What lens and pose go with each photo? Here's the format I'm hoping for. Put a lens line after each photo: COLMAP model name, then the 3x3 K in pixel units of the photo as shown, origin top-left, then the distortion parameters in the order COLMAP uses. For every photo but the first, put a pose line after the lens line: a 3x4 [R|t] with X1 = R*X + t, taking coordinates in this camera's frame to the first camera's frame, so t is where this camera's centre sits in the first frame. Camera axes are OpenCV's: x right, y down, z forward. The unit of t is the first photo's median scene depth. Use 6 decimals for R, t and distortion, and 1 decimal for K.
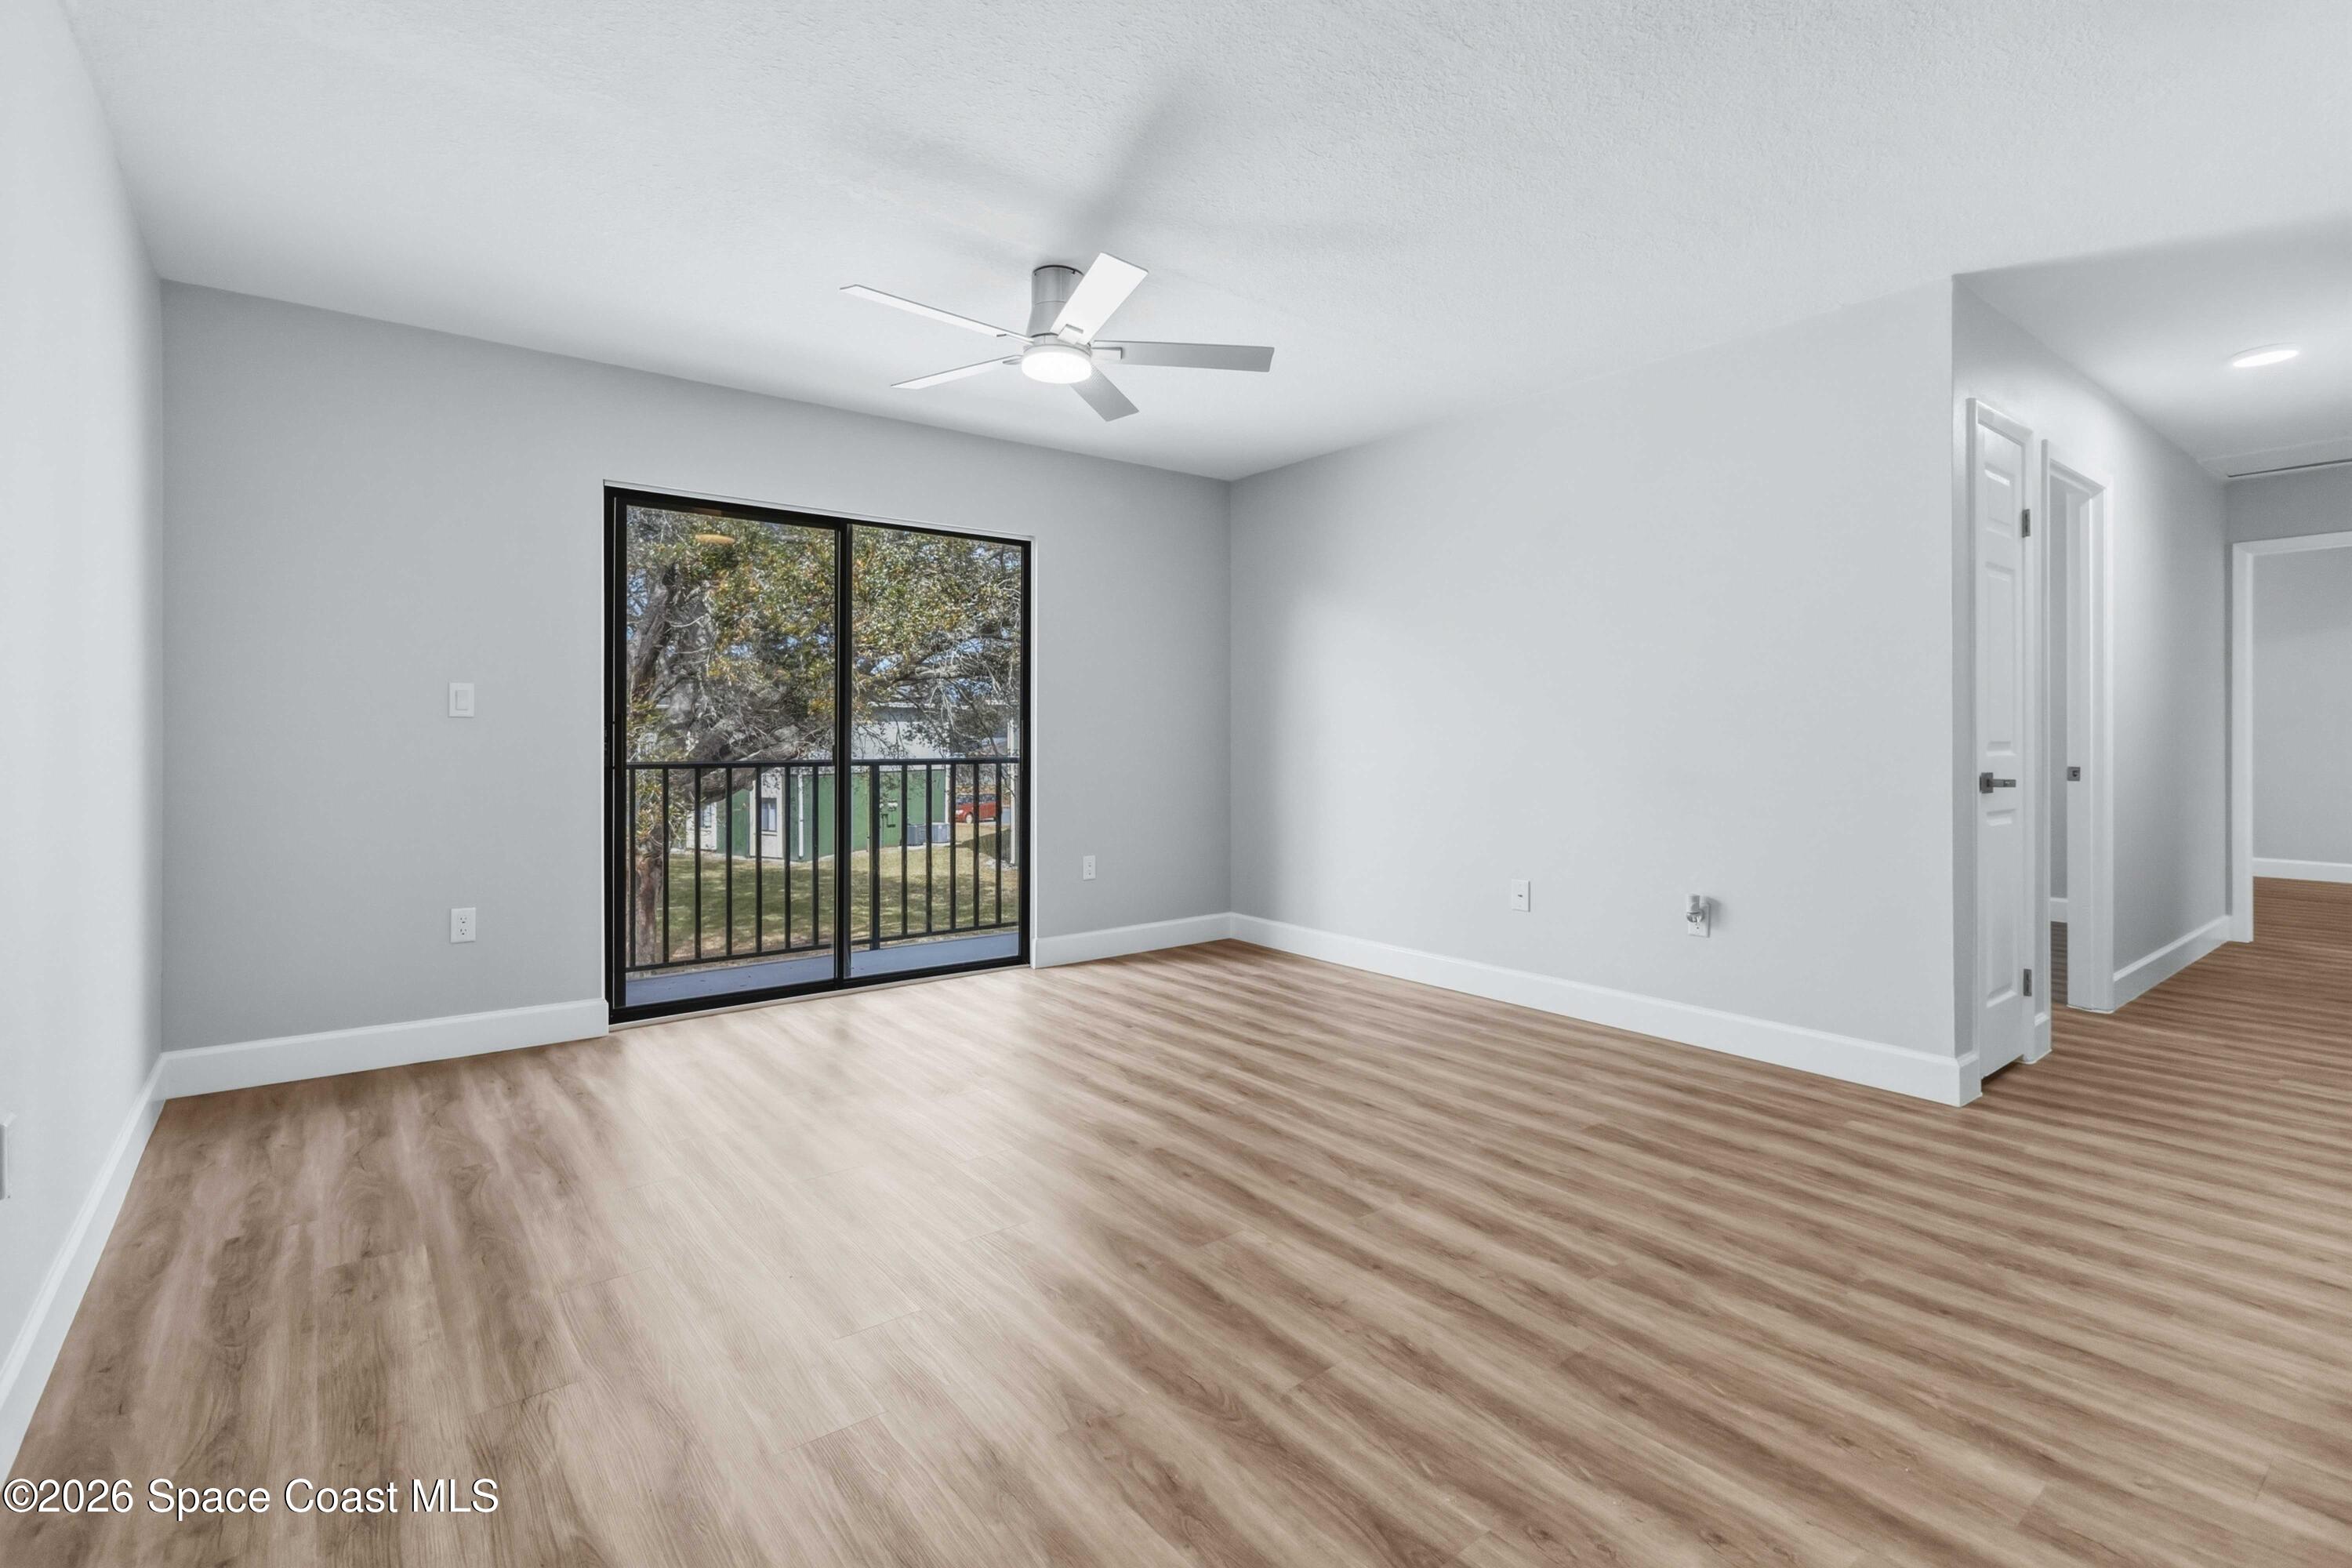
lens RADIAL K [[1085.5, 0, 1179.9], [0, 1085.5, 743.0], [0, 0, 1]] dist [0.000170, 0.000003]
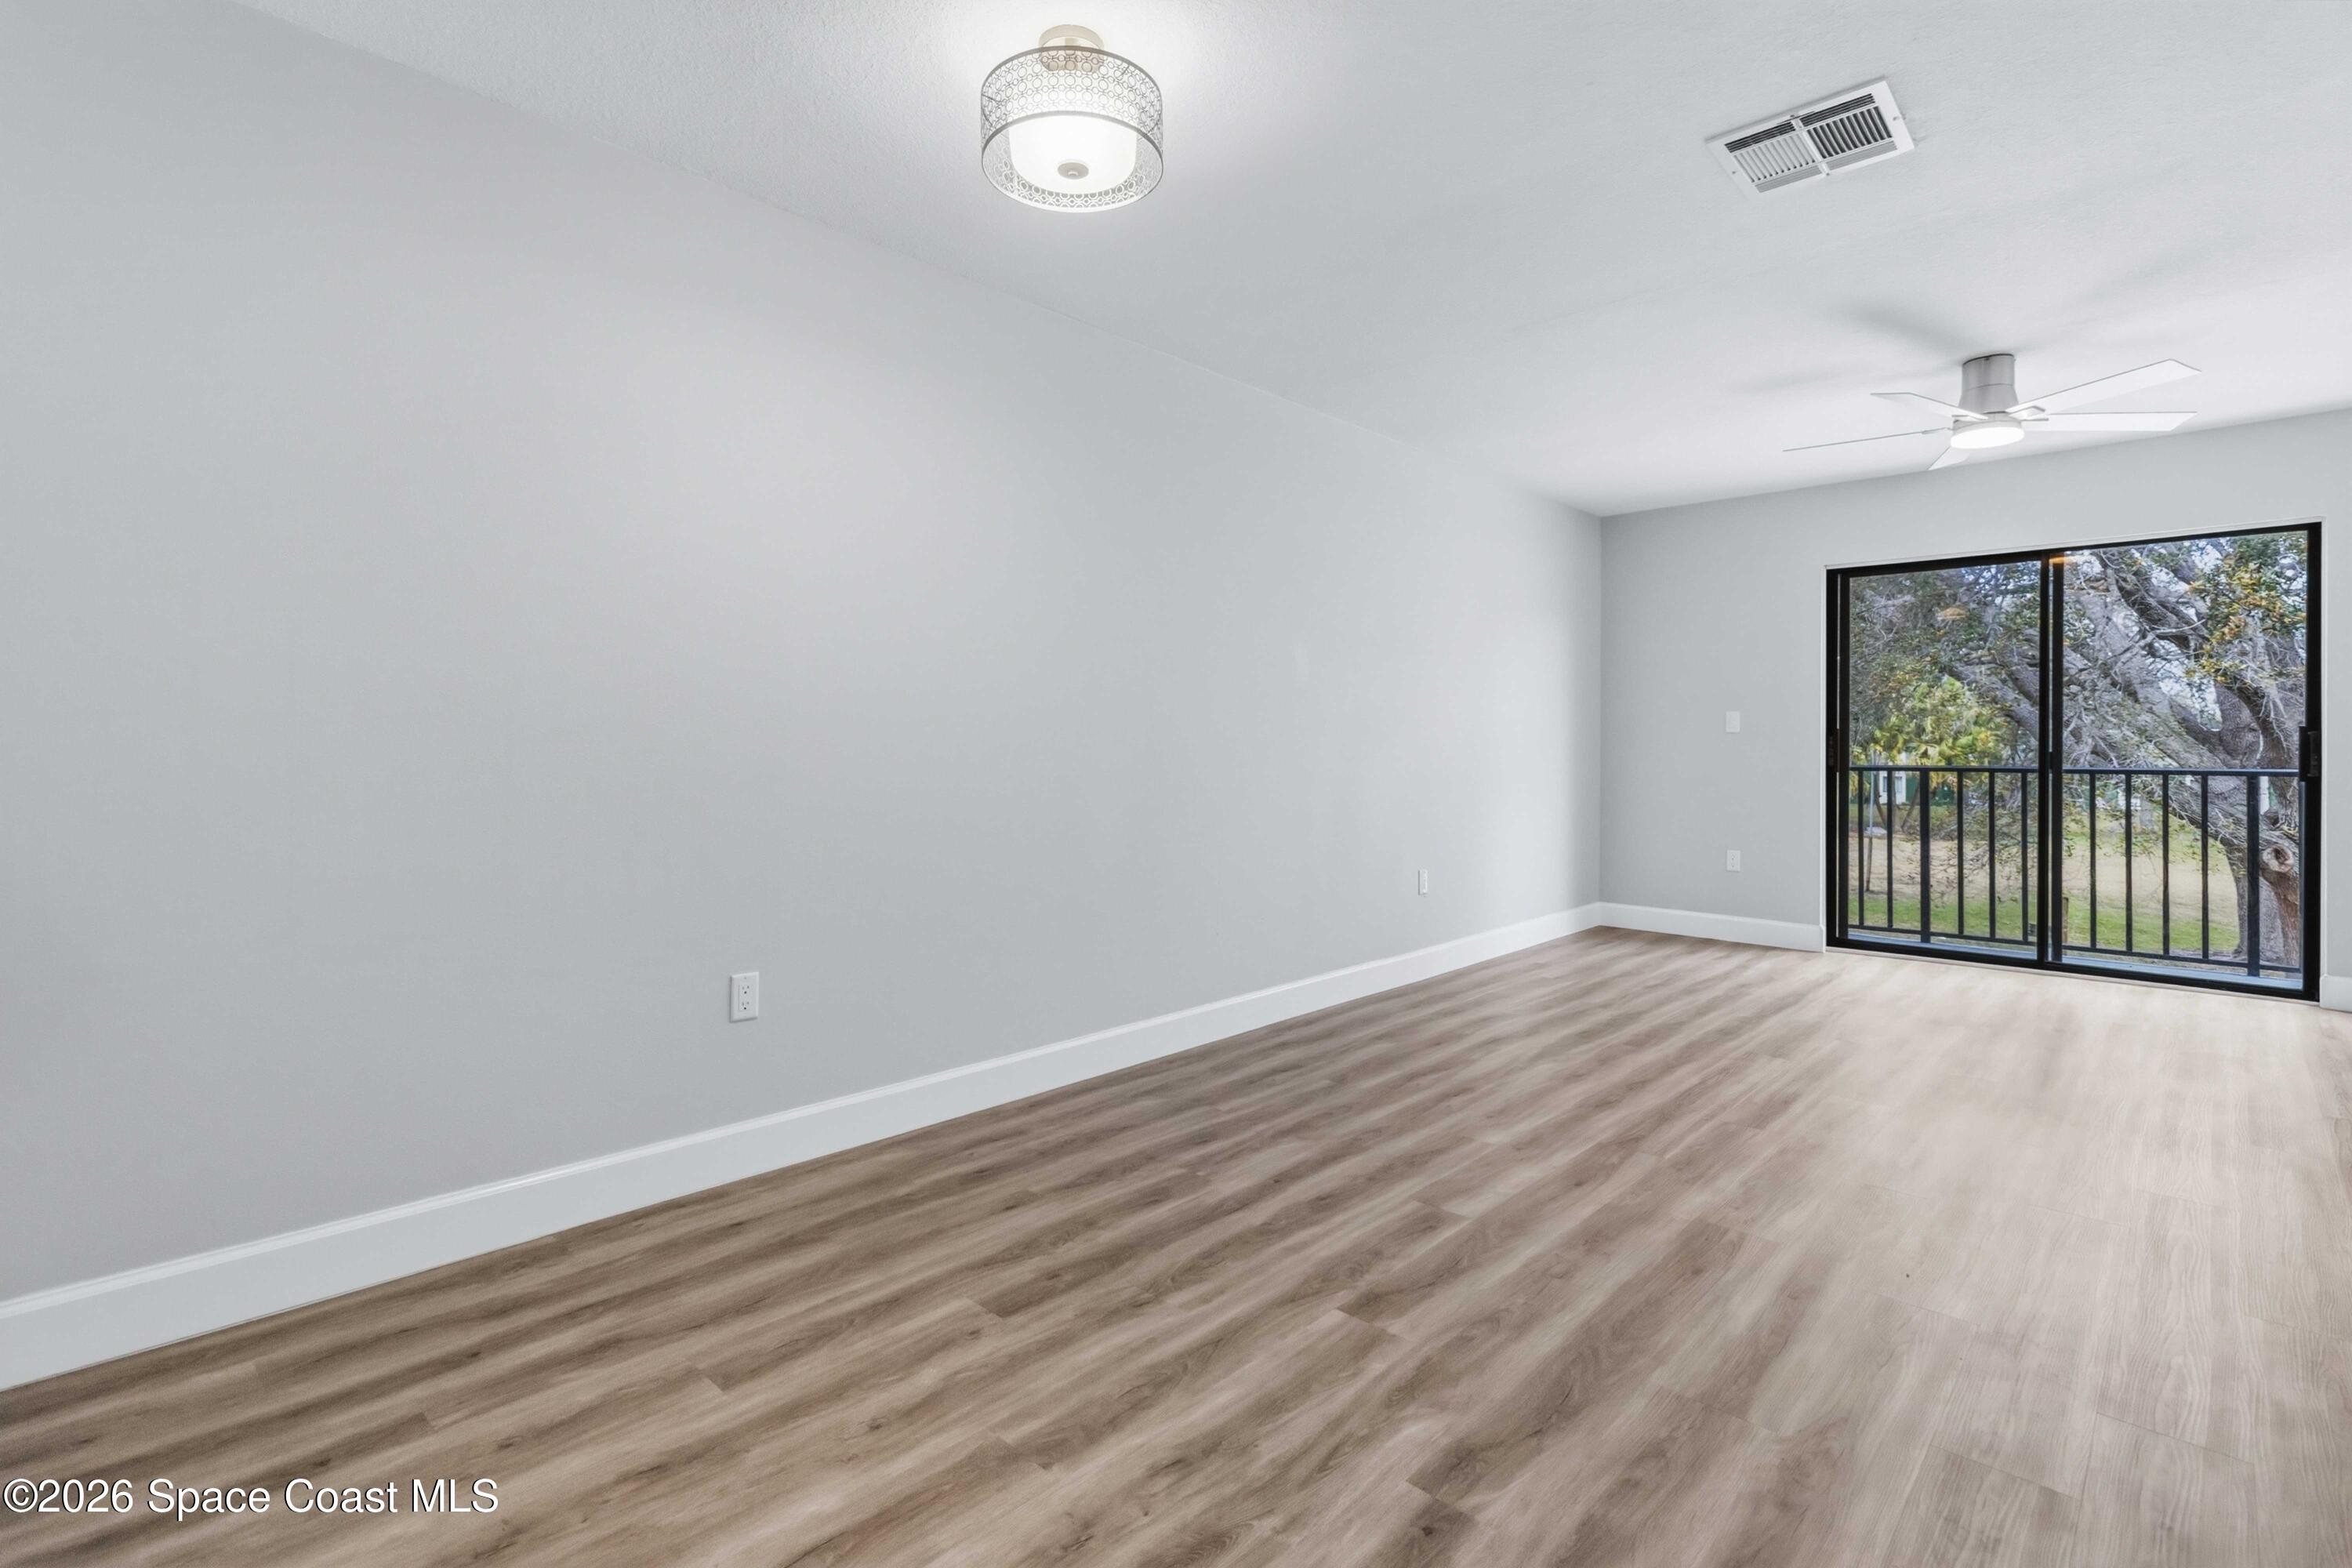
lens RADIAL K [[1089.4, 0, 1190.1], [0, 1089.4, 747.7], [0, 0, 1]] dist [0.001833, 0.000420]
pose [[0.151048, -0.000067, -0.988526, 1.177716], [-0.006334, 0.999979, -0.001036, 0.005954], [0.988506, 0.006418, 0.151044, -0.069239]]
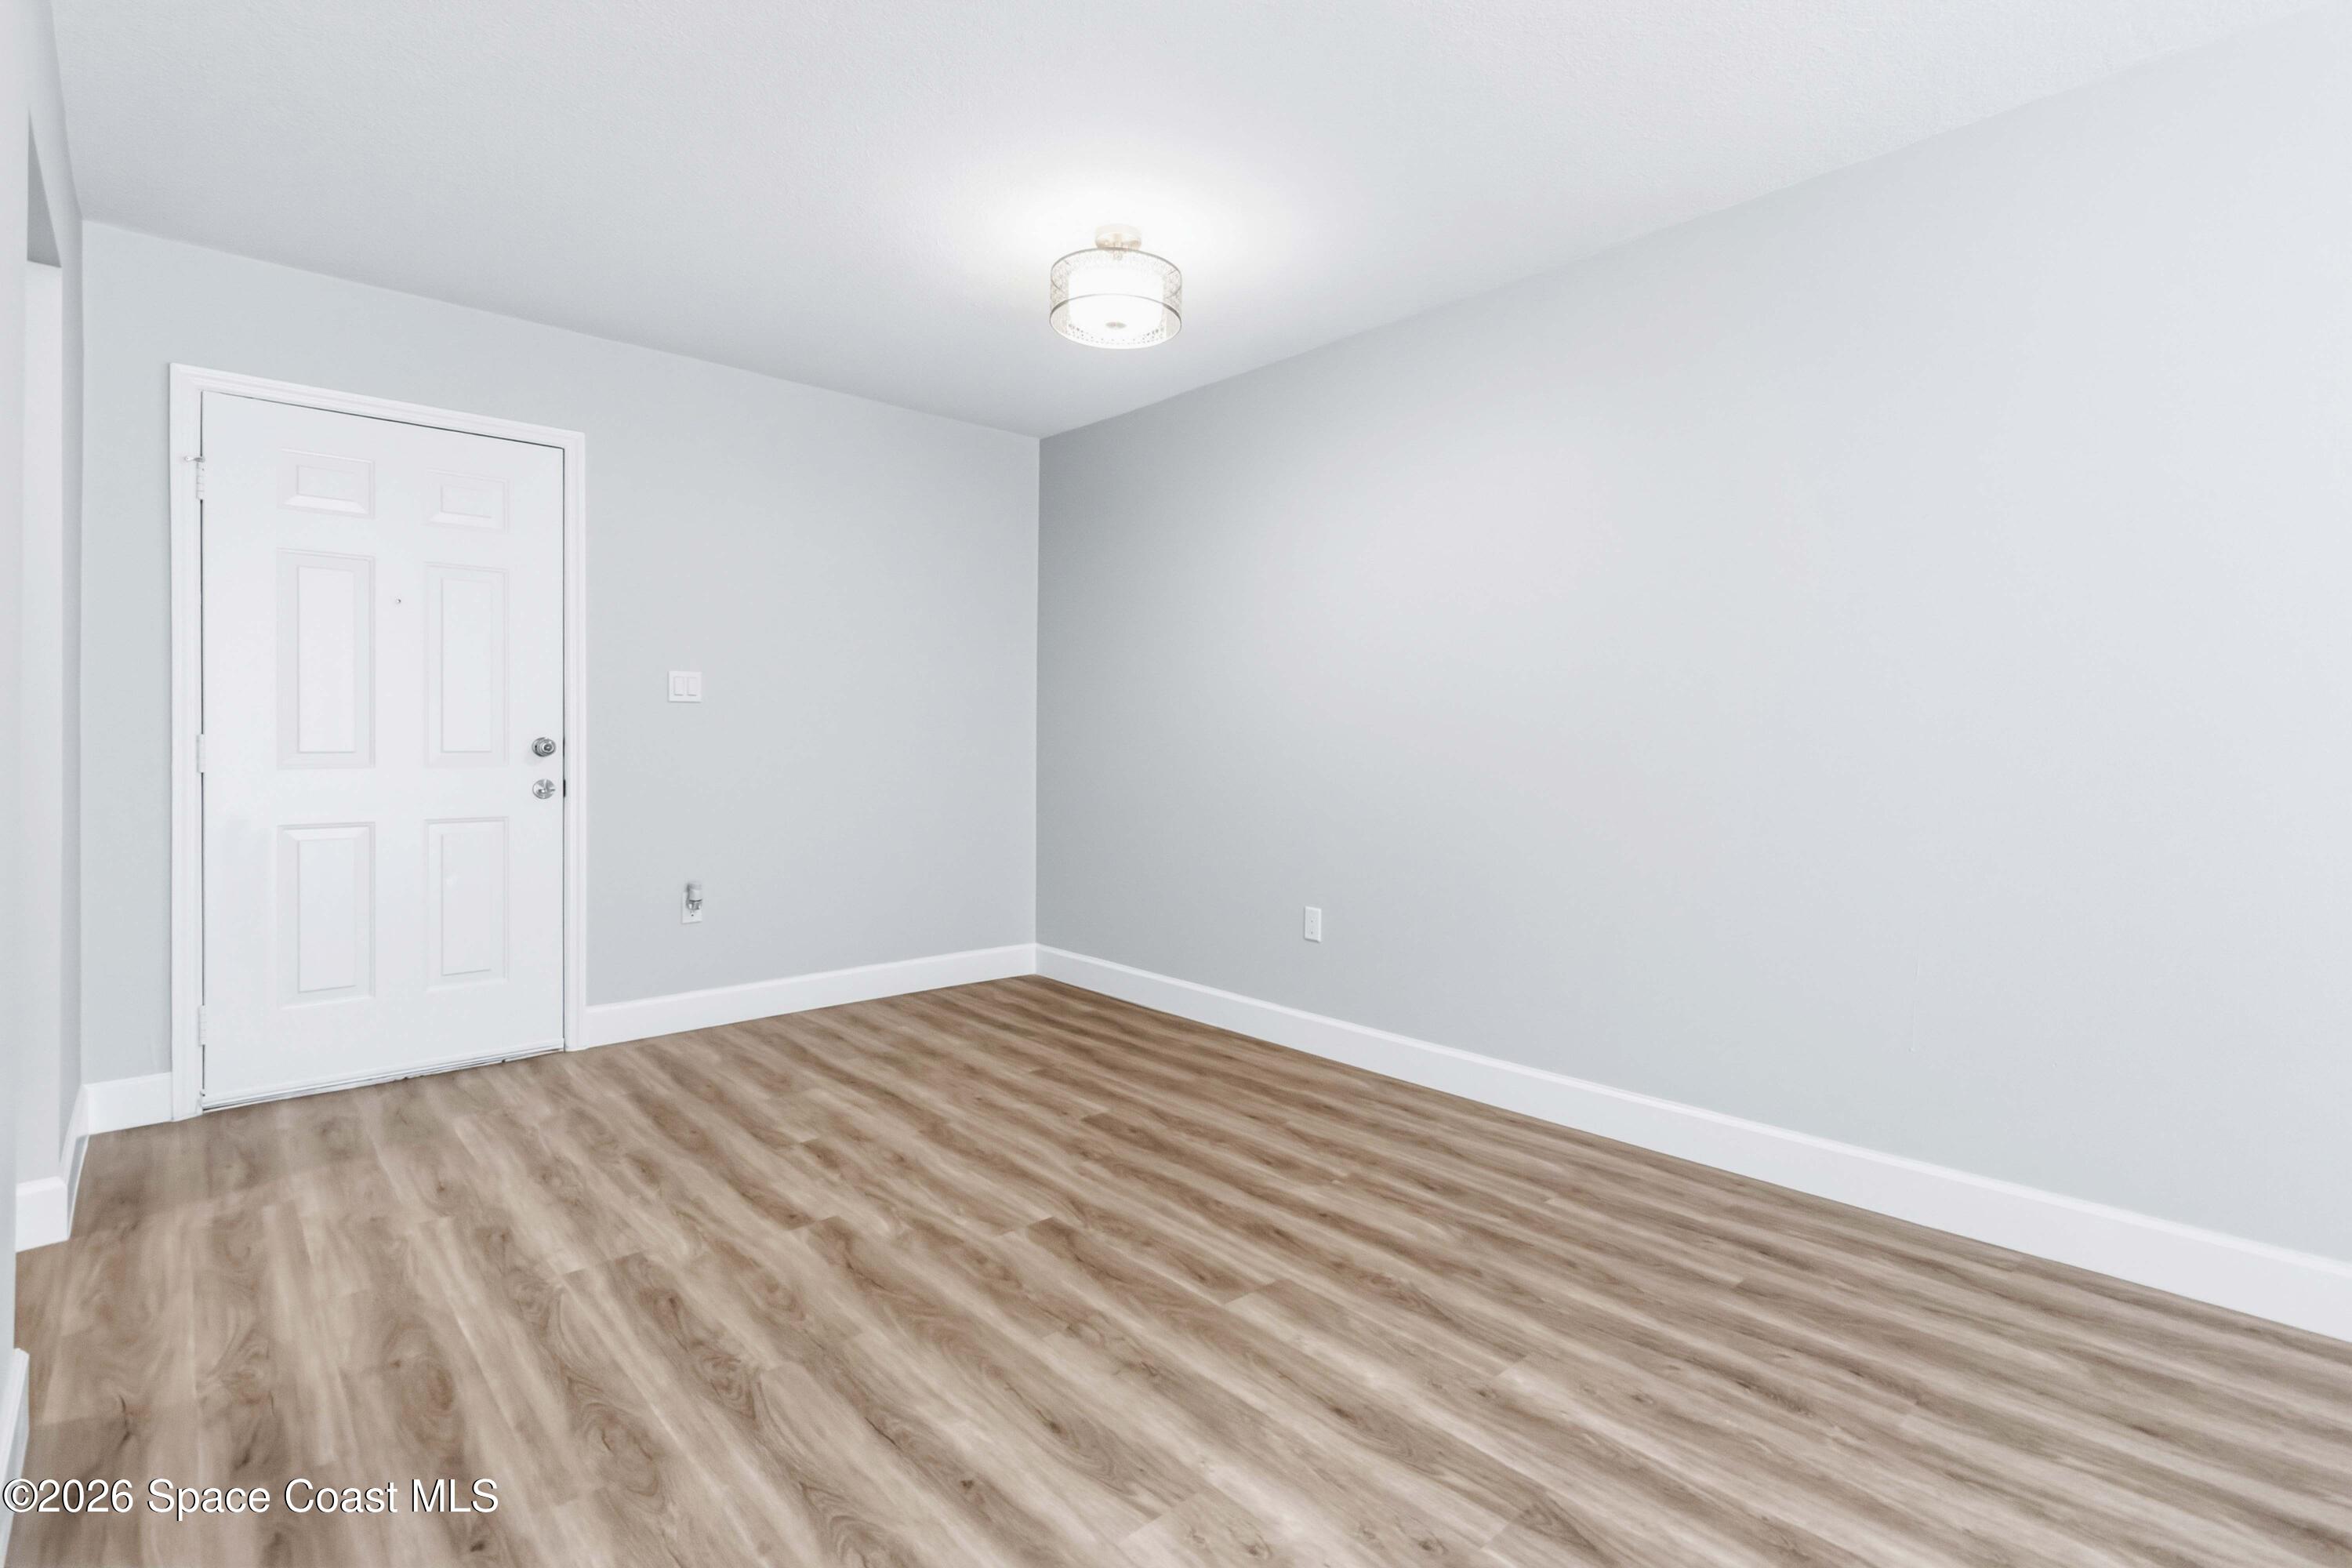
lens RADIAL K [[1102.0, 0, 1182.1], [0, 1102.0, 747.7], [0, 0, 1]] dist [0.000539, -0.000455]
pose [[-0.997372, -0.003862, -0.072353, 0.360147], [-0.004467, 0.999956, 0.008206, -0.000855], [0.072318, 0.008508, -0.997345, 1.125275]]
